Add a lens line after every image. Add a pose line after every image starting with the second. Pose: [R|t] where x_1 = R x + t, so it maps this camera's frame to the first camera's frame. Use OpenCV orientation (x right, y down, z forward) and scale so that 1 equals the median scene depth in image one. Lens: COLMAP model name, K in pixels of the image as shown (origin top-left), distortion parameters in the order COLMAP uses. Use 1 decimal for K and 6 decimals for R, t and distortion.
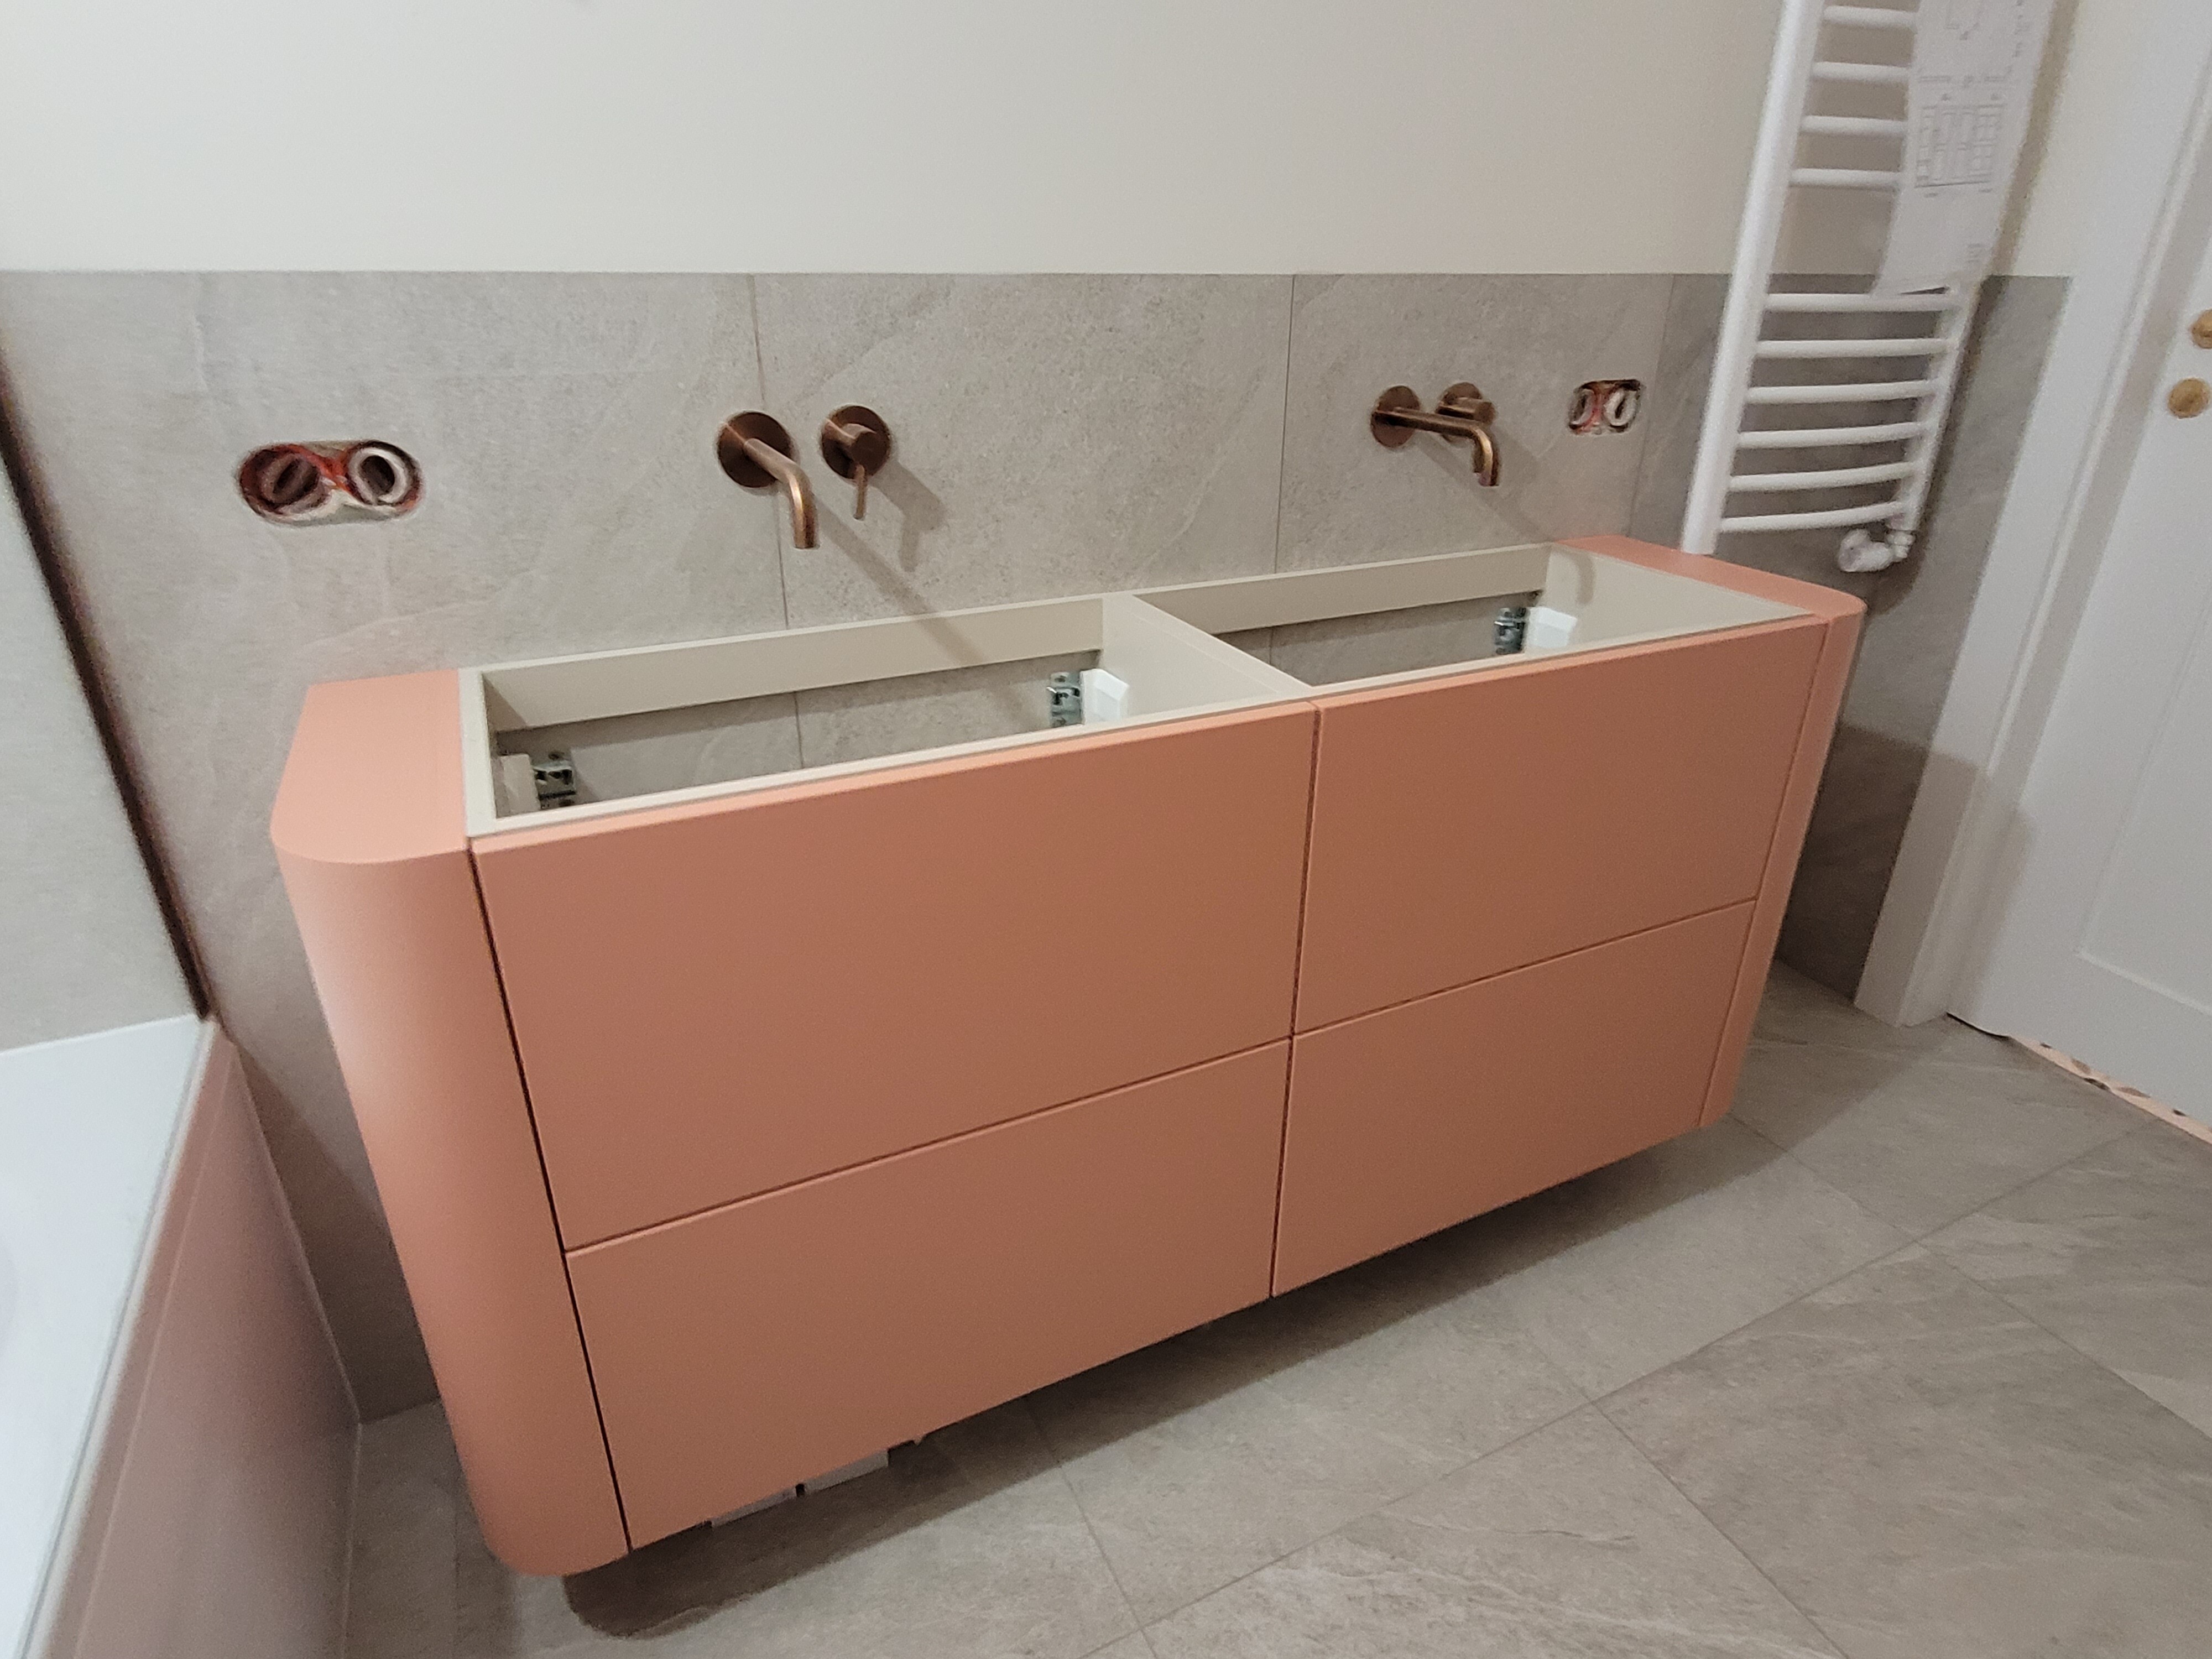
lens RADIAL K [[1249.4, 0, 1124.3], [0, 1249.4, 816.9], [0, 0, 1]] dist [0.001342, 0.002517]
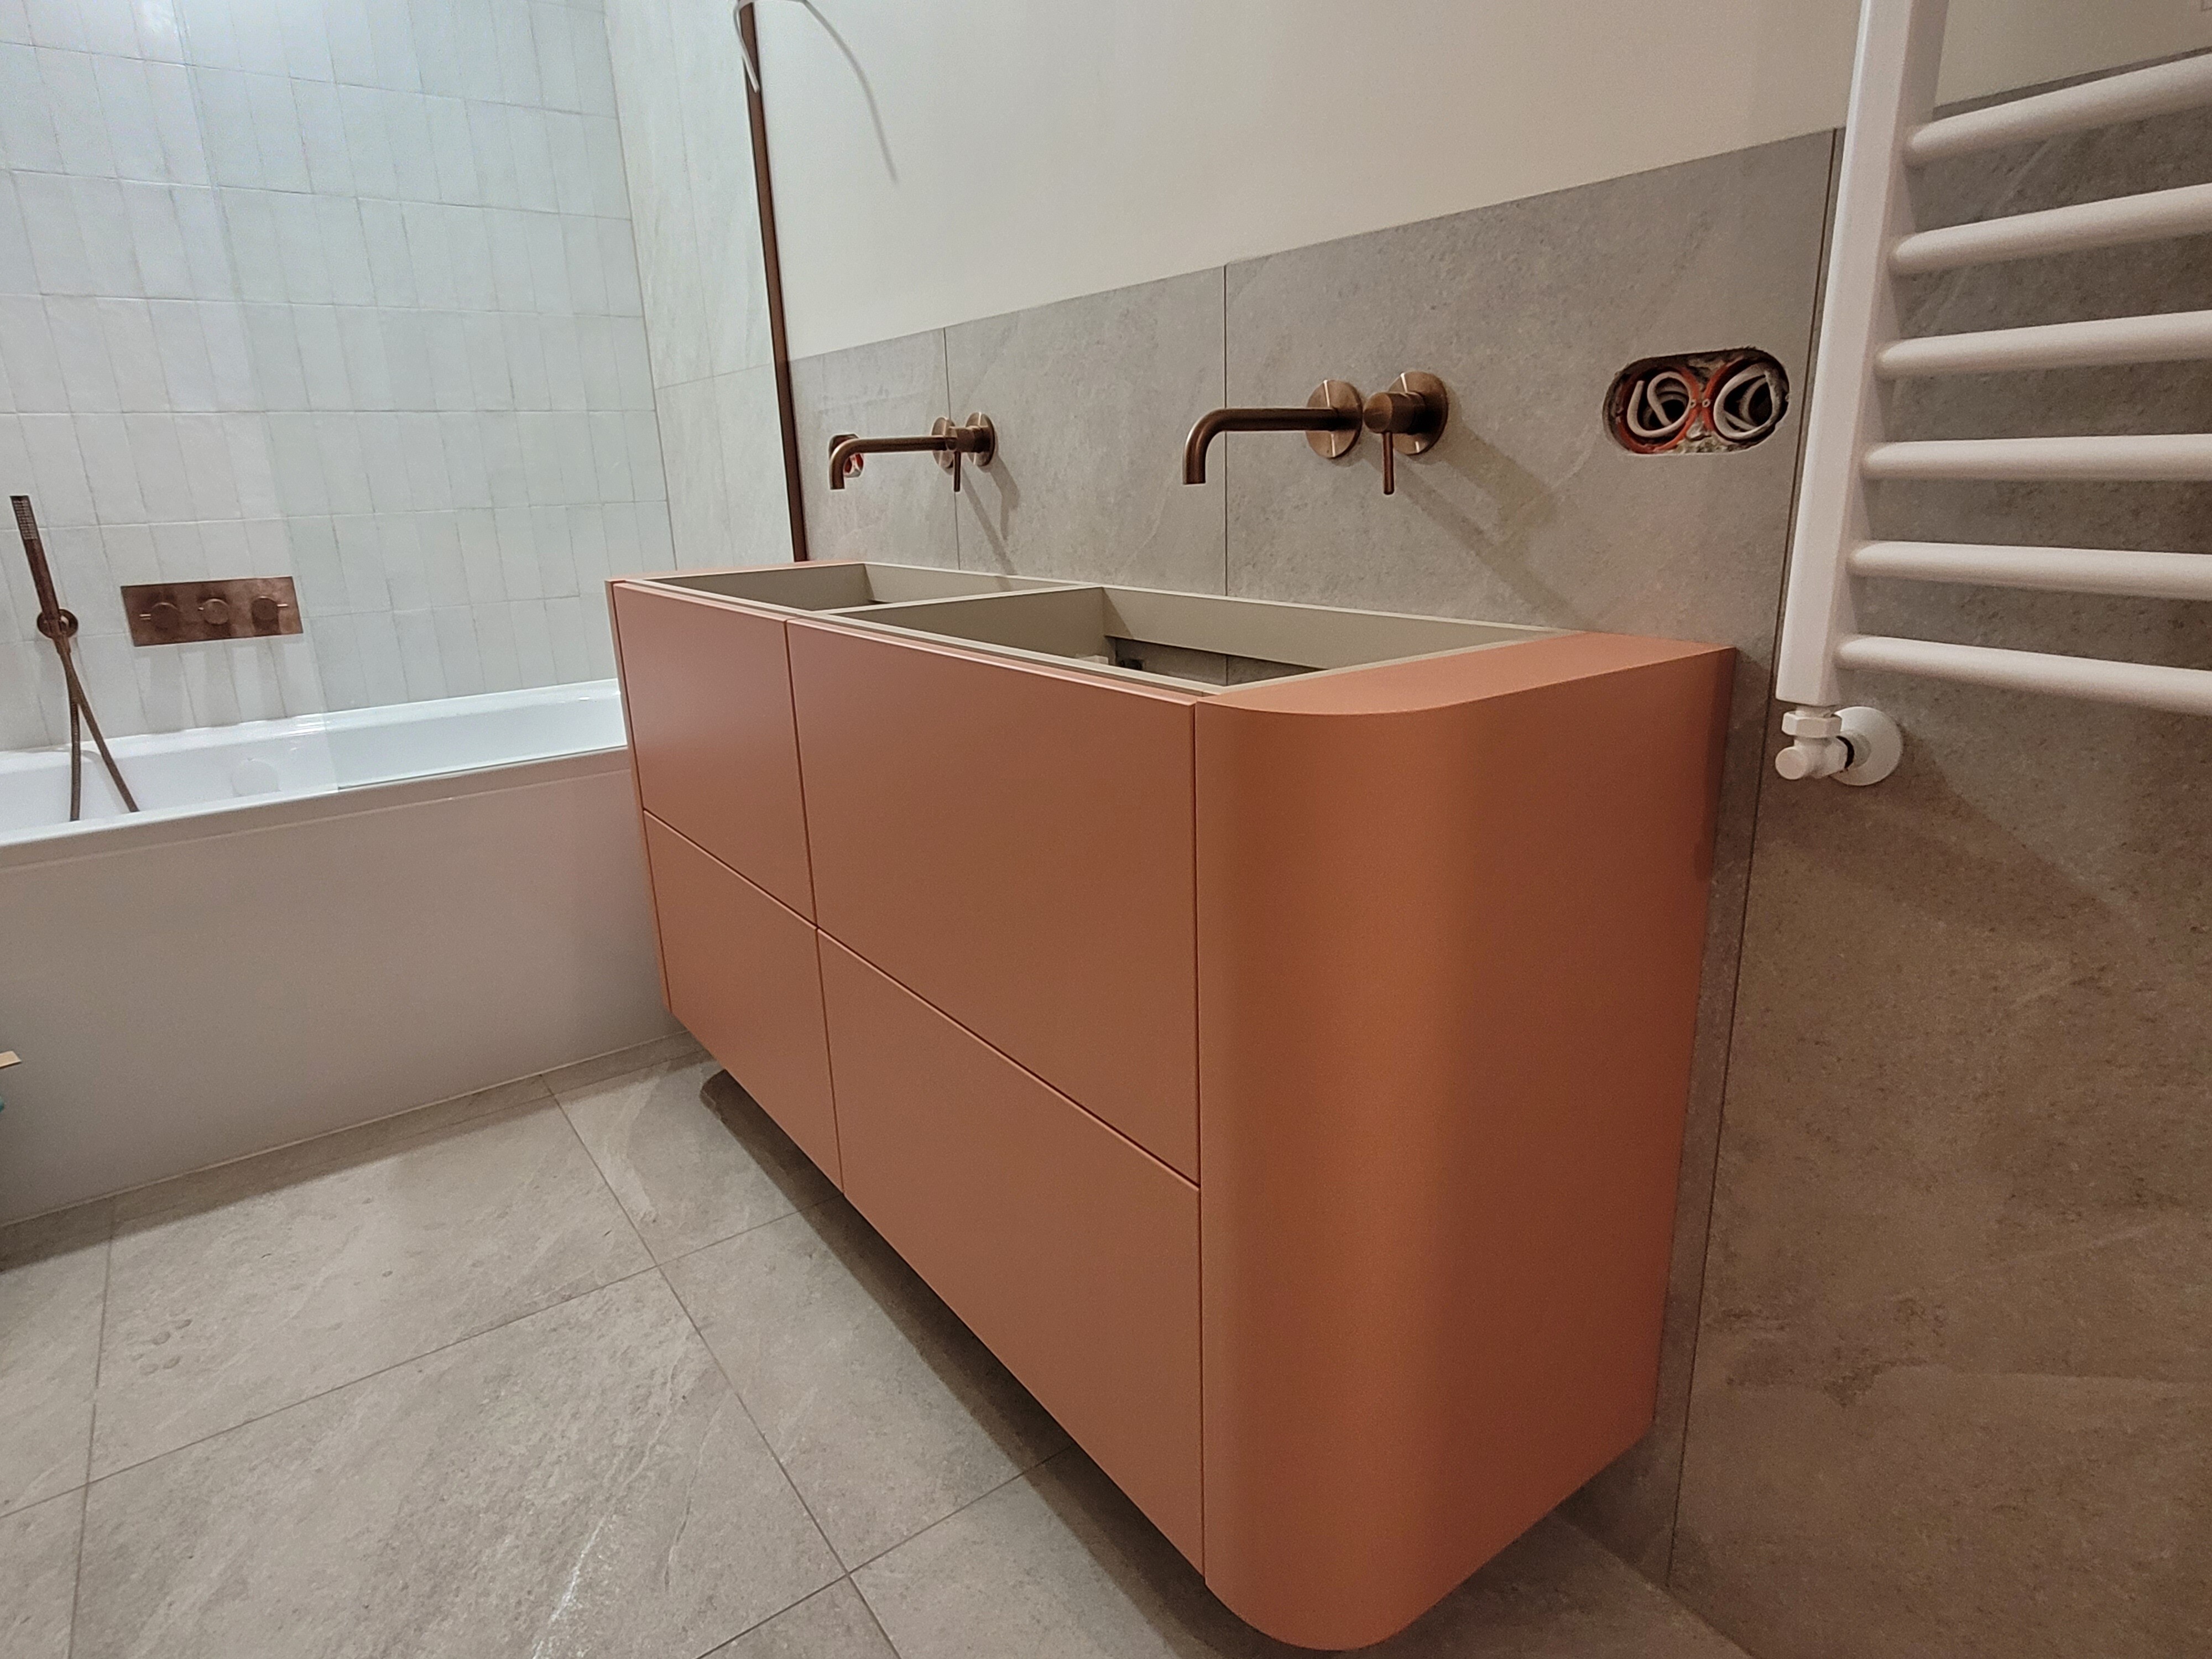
lens RADIAL K [[1249.4, 0, 1115.8], [0, 1249.4, 836.7], [0, 0, 1]] dist [0.001342, 0.002517]
pose [[0.156167, 0.258789, -0.953226, 1.155558], [-0.391684, 0.902170, 0.180758, -0.193884], [0.906750, 0.345135, 0.242252, 0.877433]]
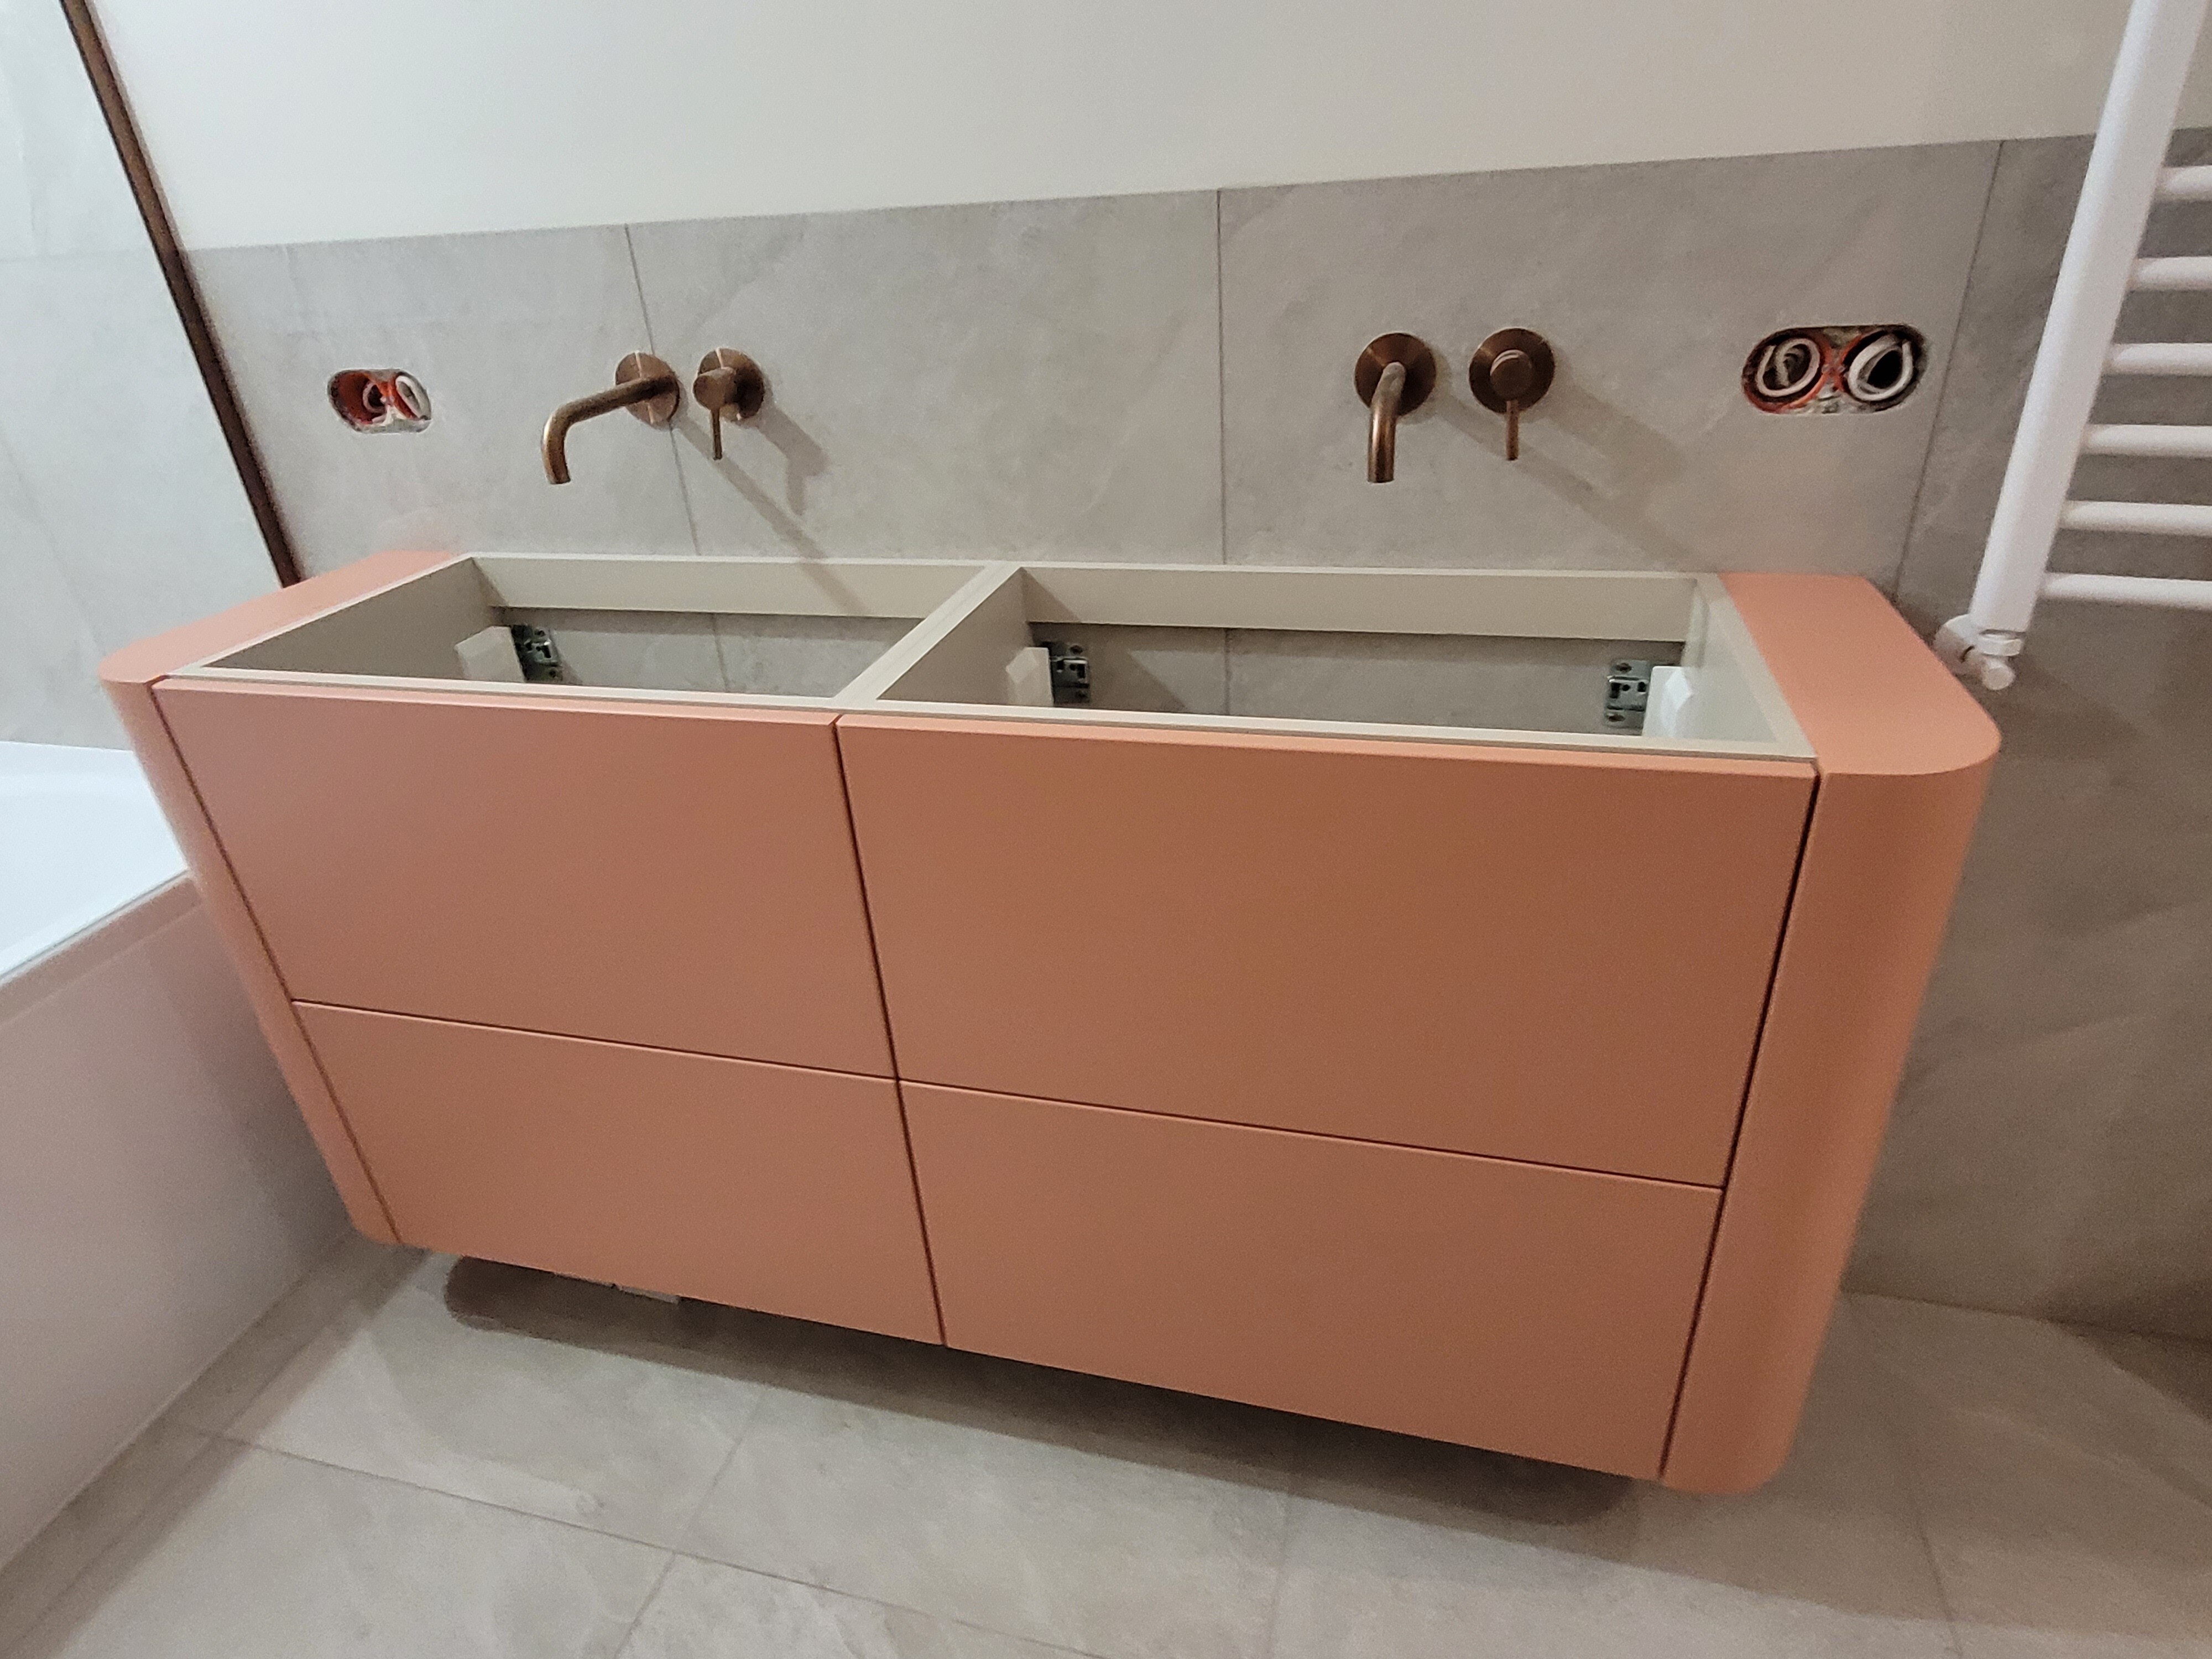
lens RADIAL K [[1249.4, 0, 1106.2], [0, 1249.4, 827.9], [0, 0, 1]] dist [0.001342, 0.002517]
pose [[0.746411, 0.258462, -0.613244, 0.696165], [-0.217285, 0.965648, 0.142521, -0.146072], [0.629014, 0.026869, 0.776930, 0.362780]]
